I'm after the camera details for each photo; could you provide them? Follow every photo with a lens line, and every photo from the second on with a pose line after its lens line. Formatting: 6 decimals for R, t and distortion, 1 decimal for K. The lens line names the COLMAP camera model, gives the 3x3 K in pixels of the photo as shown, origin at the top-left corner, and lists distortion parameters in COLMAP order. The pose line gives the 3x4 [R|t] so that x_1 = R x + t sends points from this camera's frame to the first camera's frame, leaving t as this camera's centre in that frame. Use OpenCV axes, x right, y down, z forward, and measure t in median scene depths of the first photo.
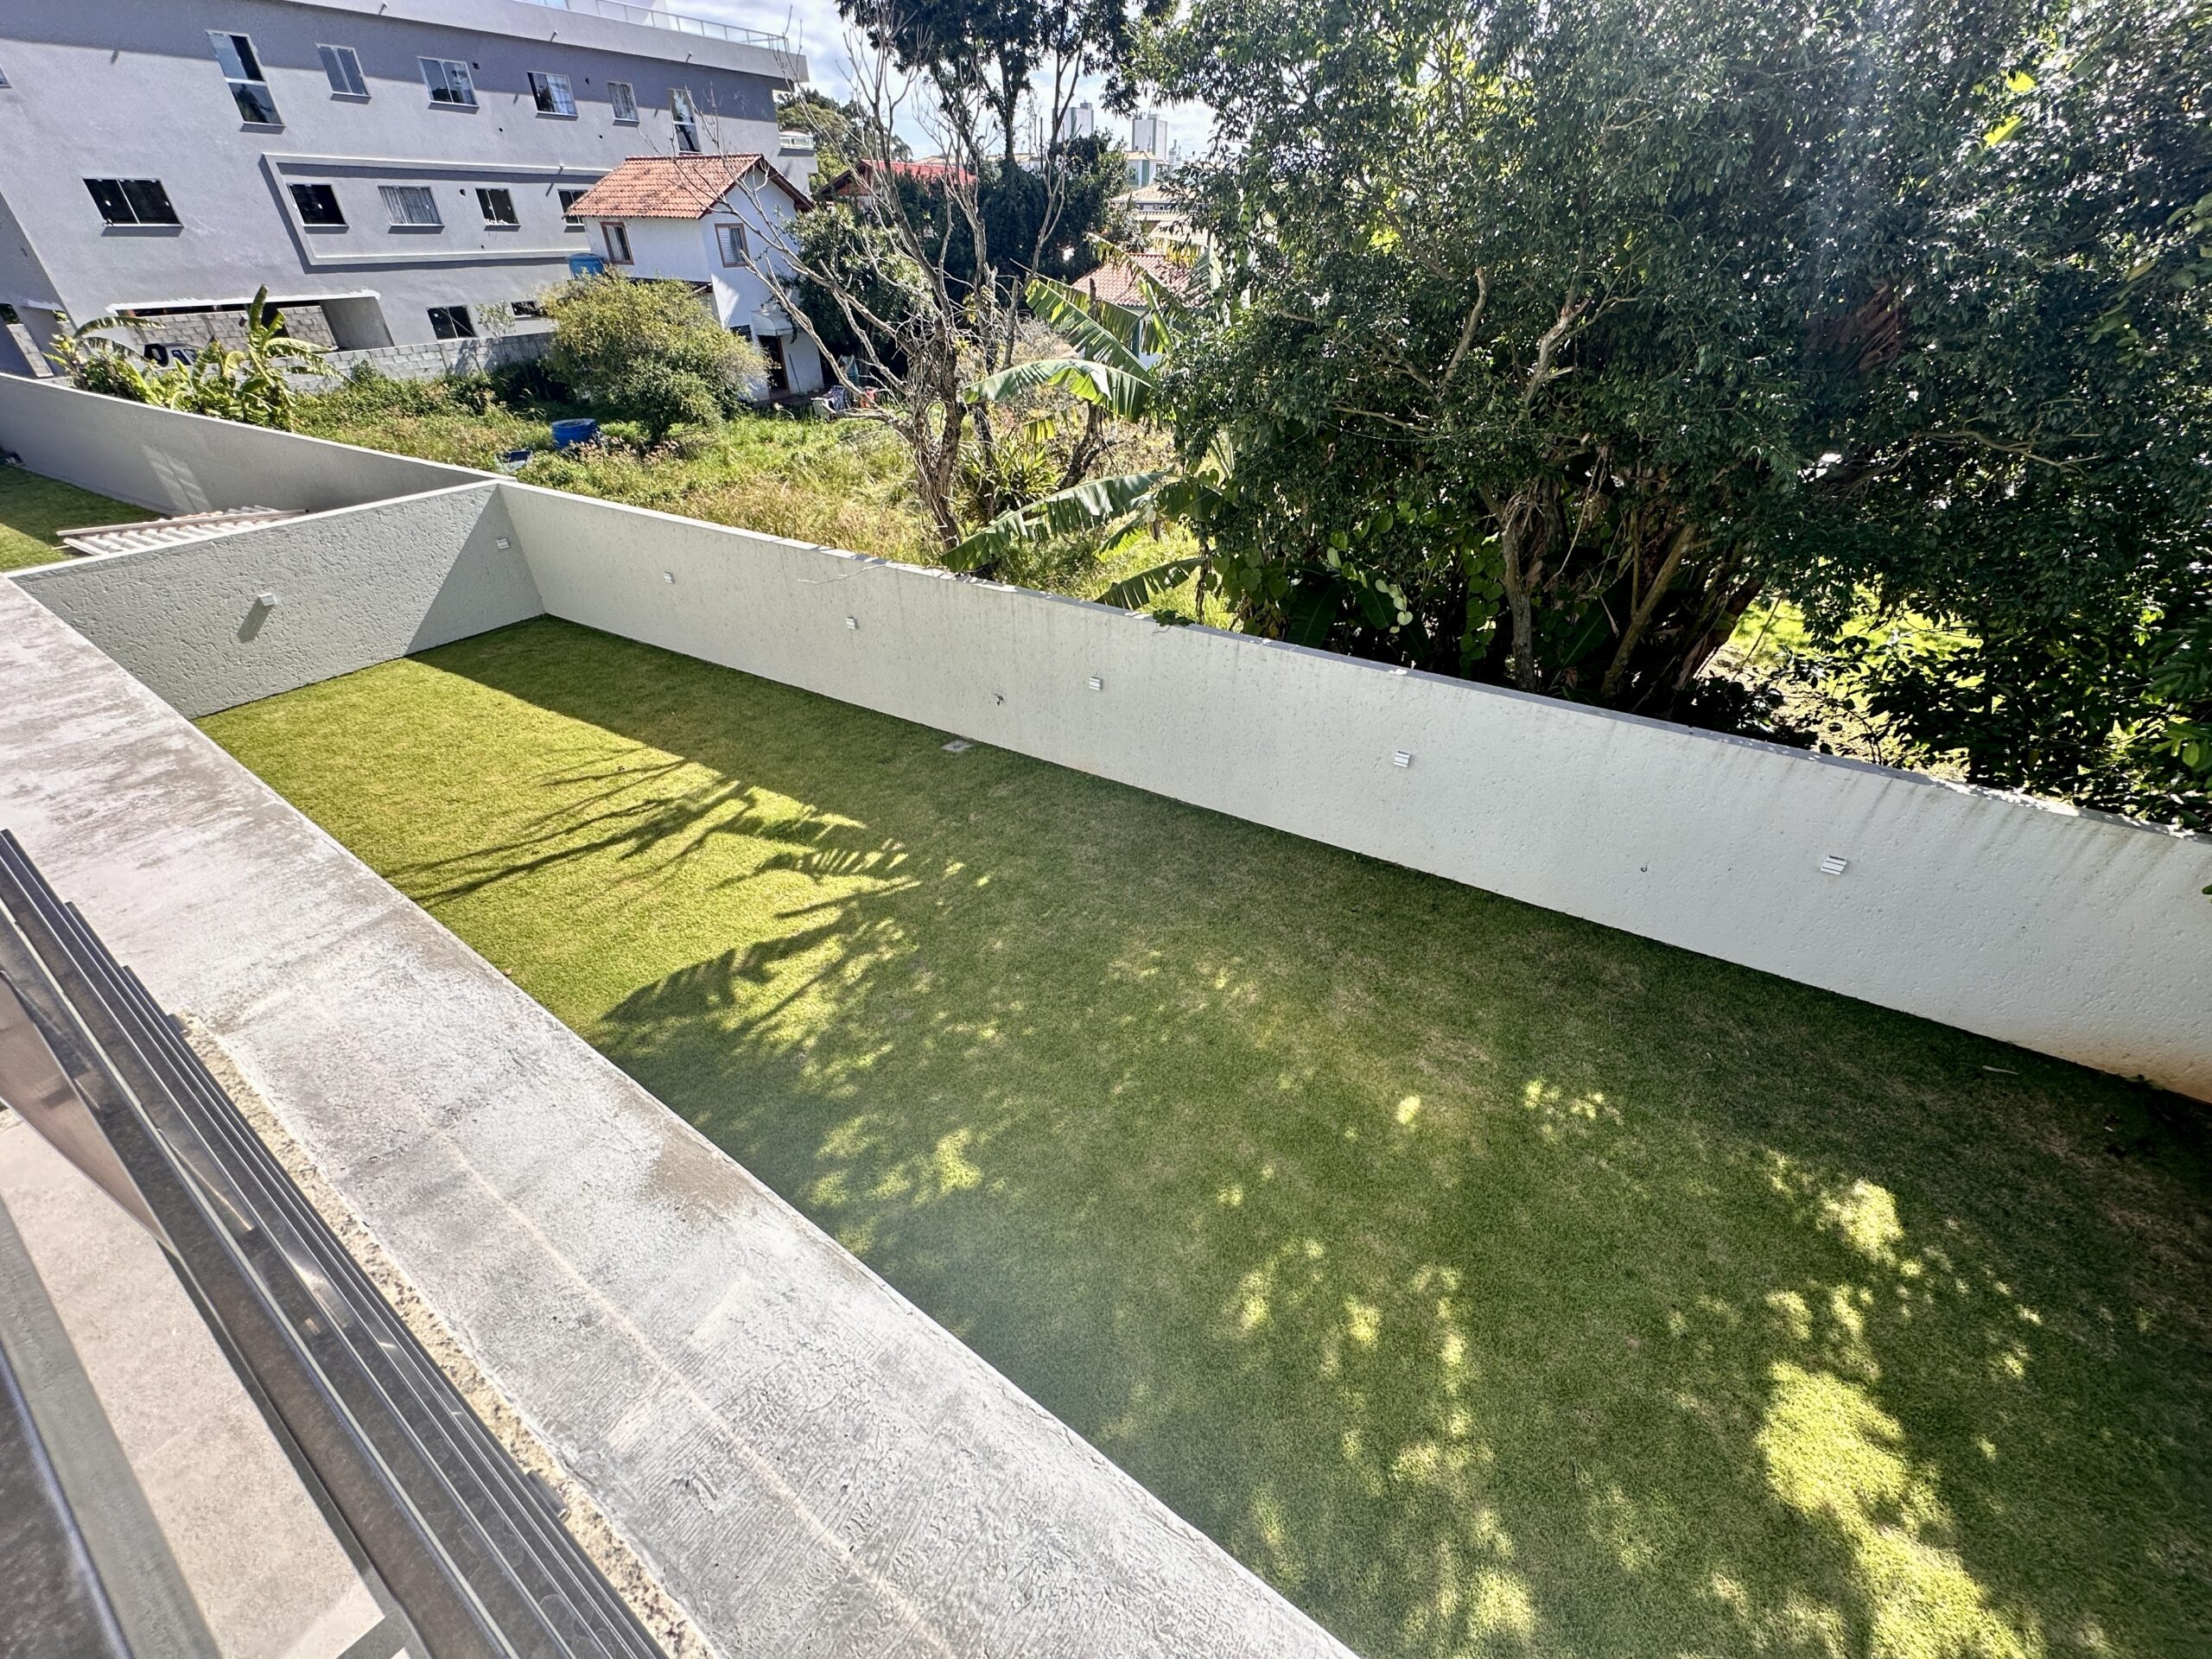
lens RADIAL K [[880.3, 0, 1105.1], [0, 880.3, 832.5], [0, 0, 1]] dist [-0.001020, 0.000150]
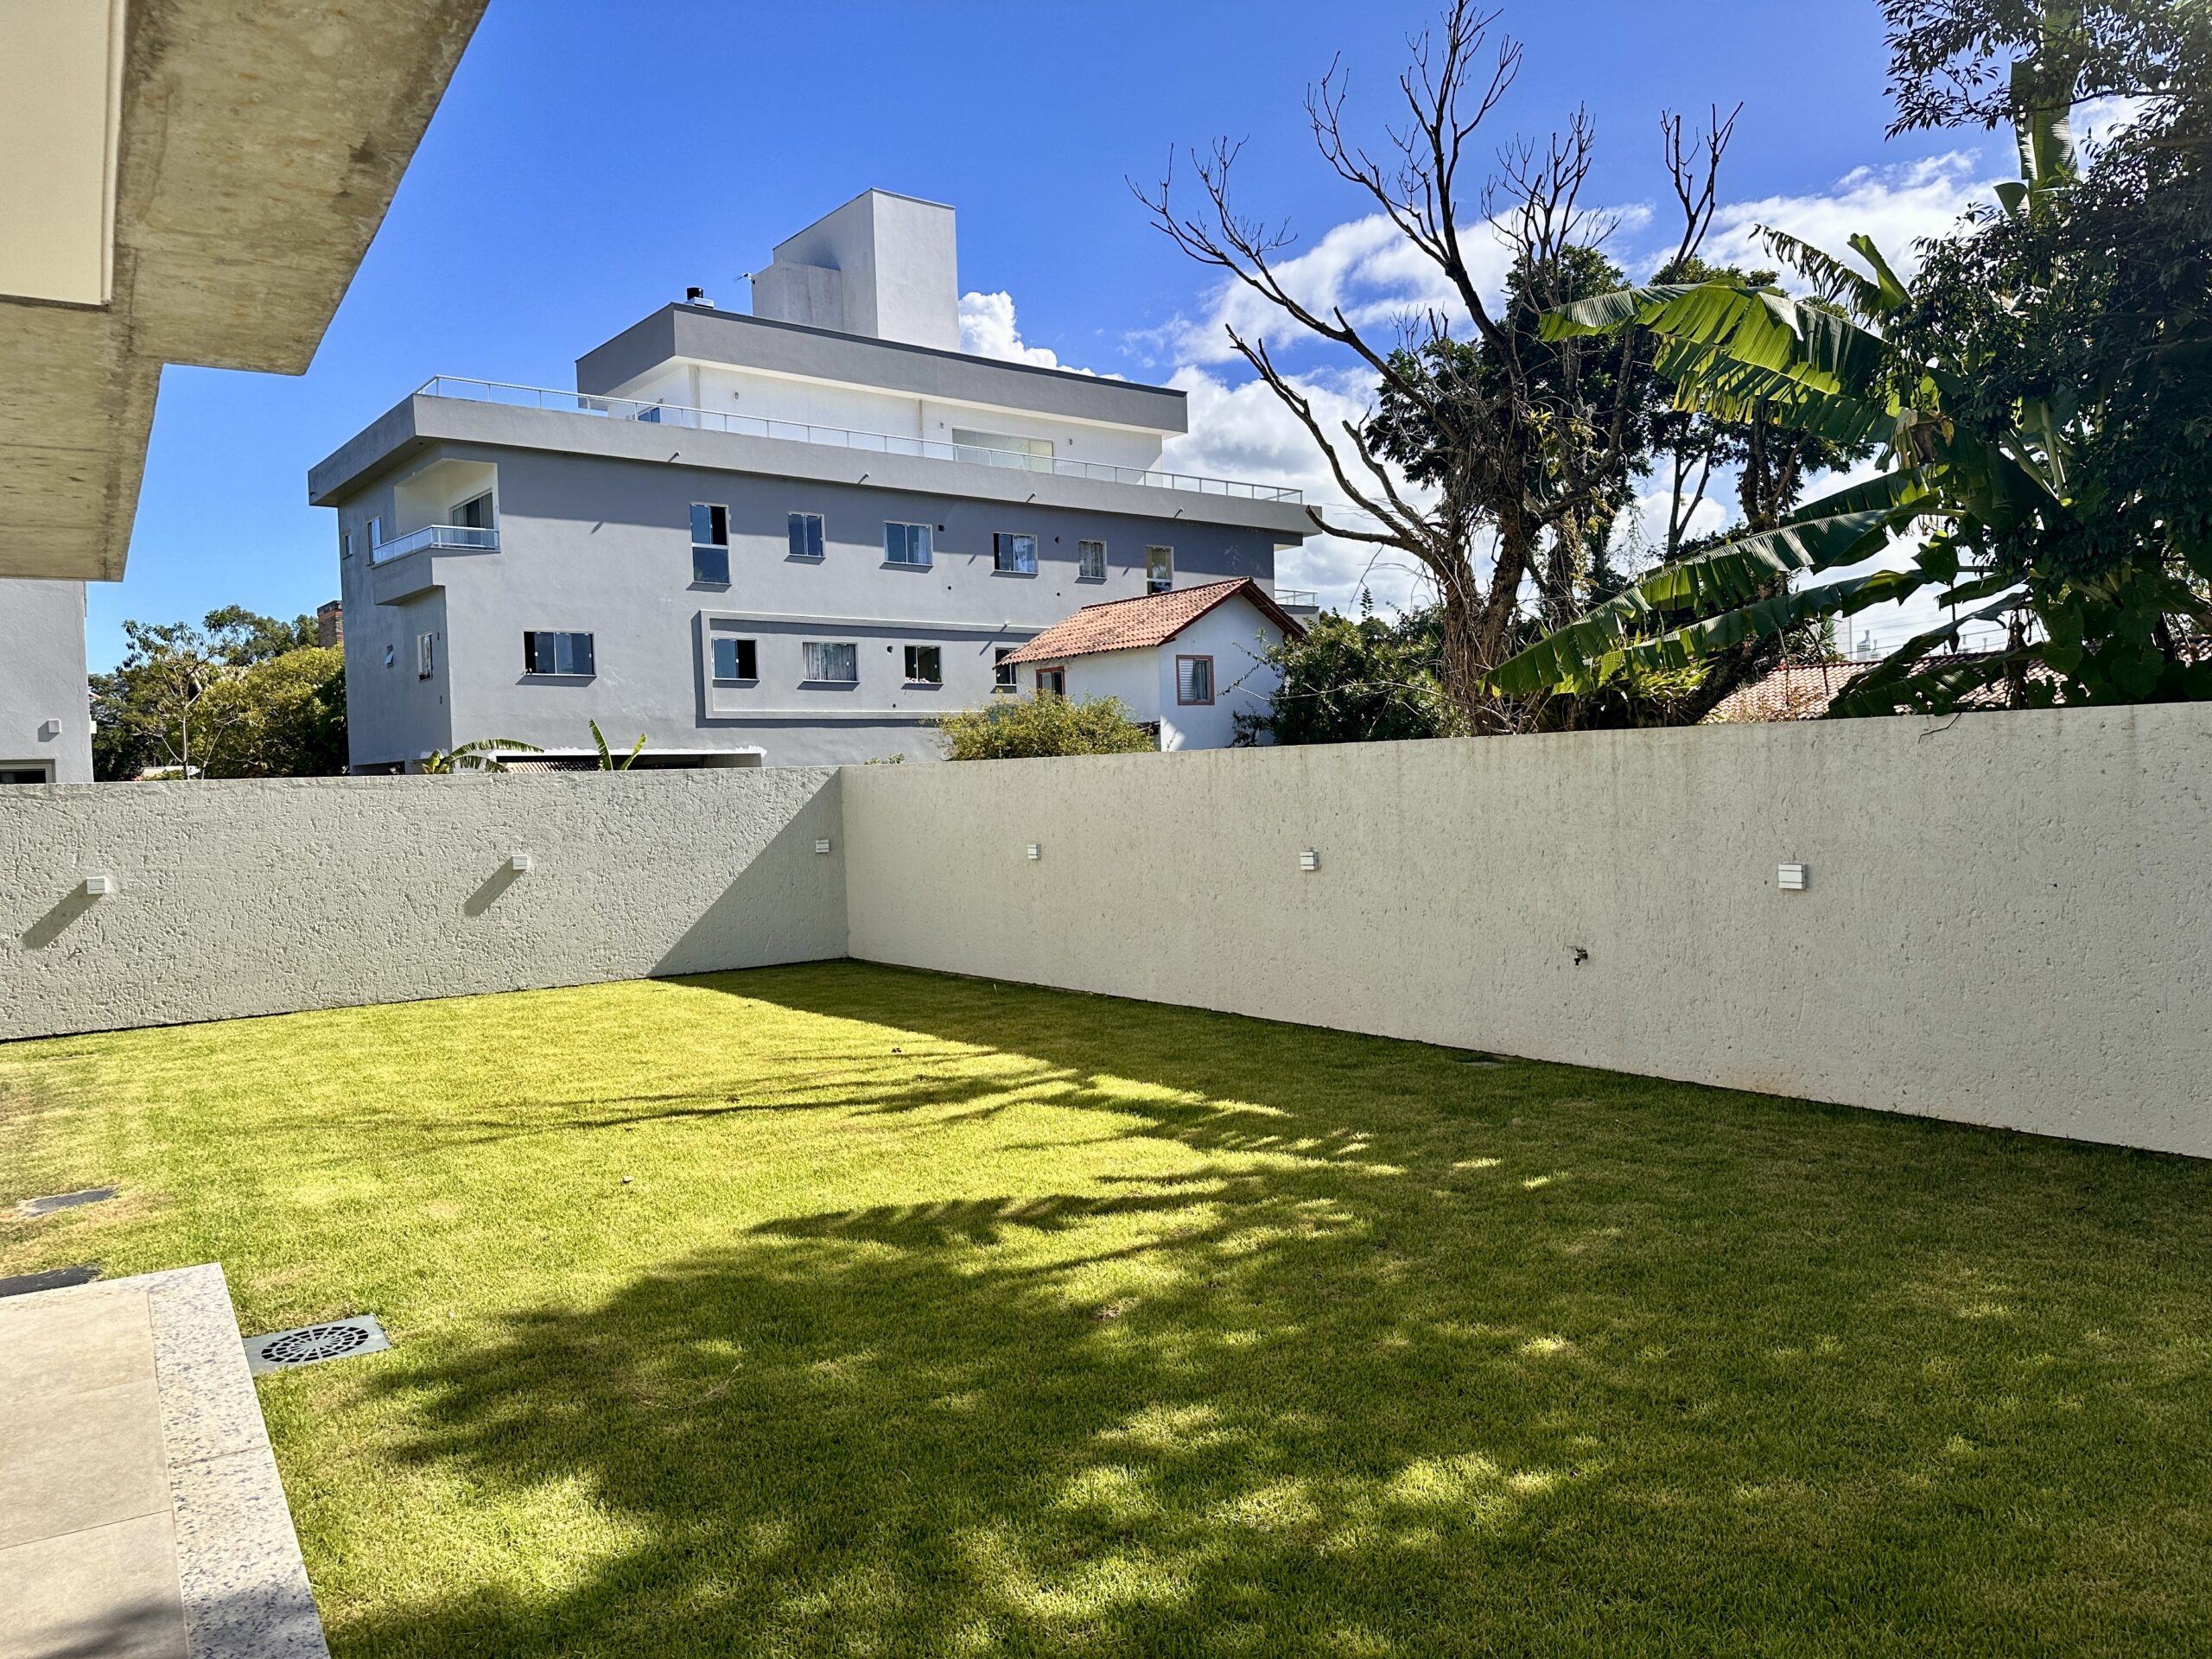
lens RADIAL K [[1539.9, 0, 1110.0], [0, 1539.9, 841.3], [0, 0, 1]] dist [0.051839, -0.052984]
pose [[0.924347, -0.021130, -0.380968, -0.009722], [-0.182719, 0.852019, -0.490589, 0.094228], [0.334958, 0.523084, 0.783700, 0.060644]]
